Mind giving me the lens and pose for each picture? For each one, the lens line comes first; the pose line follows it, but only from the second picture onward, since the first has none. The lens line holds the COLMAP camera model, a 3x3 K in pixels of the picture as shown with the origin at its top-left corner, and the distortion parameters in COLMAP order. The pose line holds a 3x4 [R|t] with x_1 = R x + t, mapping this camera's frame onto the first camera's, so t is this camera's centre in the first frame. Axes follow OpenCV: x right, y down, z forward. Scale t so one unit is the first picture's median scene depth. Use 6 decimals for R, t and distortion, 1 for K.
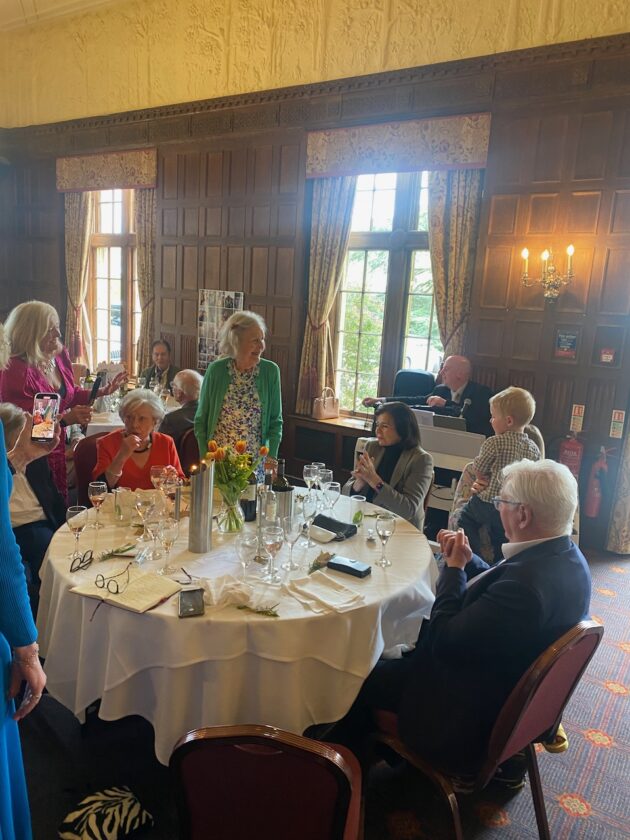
lens RADIAL K [[639.8, 0, 317.8], [0, 639.8, 428.5], [0, 0, 1]] dist [0.004946, -0.004602]
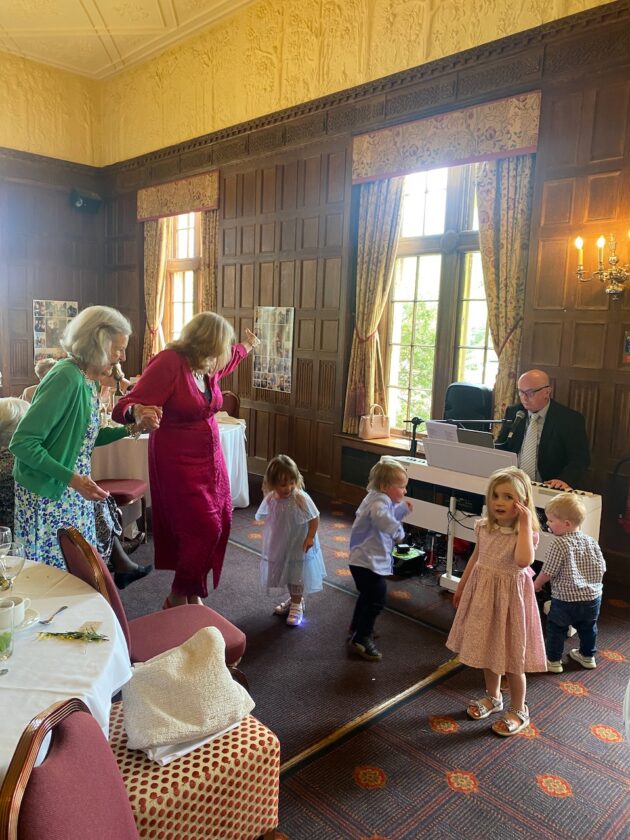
lens RADIAL K [[639.8, 0, 307.6], [0, 639.8, 413.8], [0, 0, 1]] dist [0.004946, -0.004602]
pose [[0.975867, 0.004858, -0.218314, 0.121939], [-0.021013, 0.997202, -0.071740, 0.017610], [0.217355, 0.074596, 0.973238, 0.083459]]
